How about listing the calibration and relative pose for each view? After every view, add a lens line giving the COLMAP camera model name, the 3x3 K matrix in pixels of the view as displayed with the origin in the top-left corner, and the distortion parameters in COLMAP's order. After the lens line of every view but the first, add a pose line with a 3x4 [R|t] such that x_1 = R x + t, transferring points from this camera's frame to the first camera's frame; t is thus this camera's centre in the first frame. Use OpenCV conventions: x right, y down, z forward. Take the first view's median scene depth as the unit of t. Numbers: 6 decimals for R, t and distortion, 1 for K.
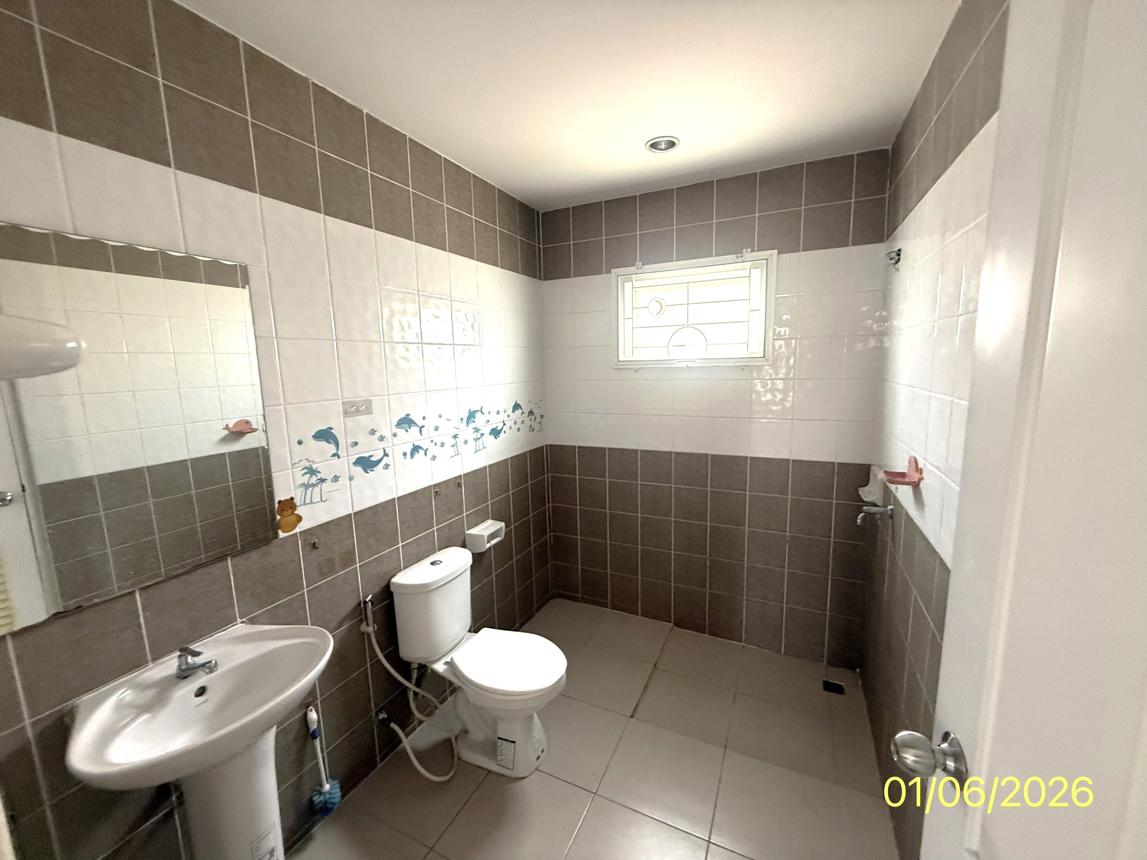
lens RADIAL K [[457.9, 0, 571.0], [0, 457.9, 436.0], [0, 0, 1]] dist [0.000557, 0.000235]
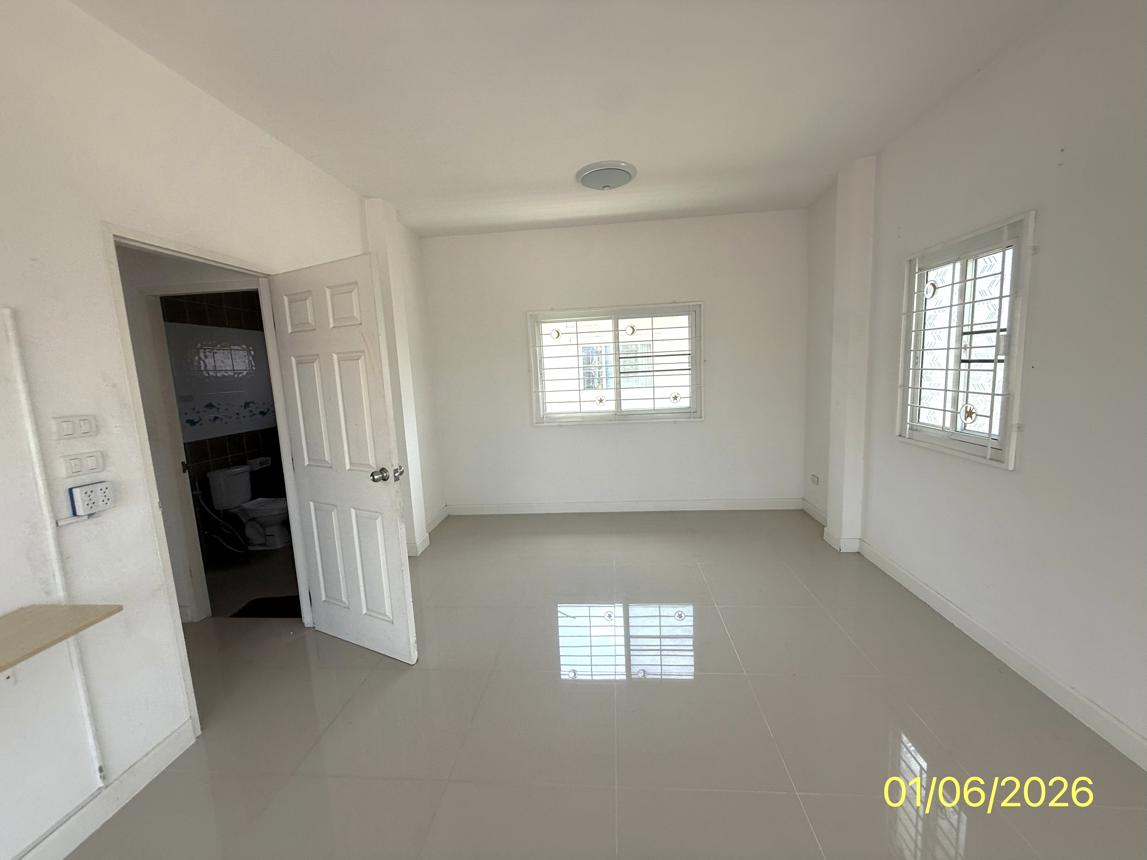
lens RADIAL K [[457.9, 0, 572.3], [0, 457.9, 436.1], [0, 0, 1]] dist [0.000557, 0.000235]
pose [[0.938139, -0.065934, 0.339924, 0.450798], [0.073638, 0.997237, -0.009798, 0.227814], [-0.338339, 0.034224, 0.940402, -1.443245]]
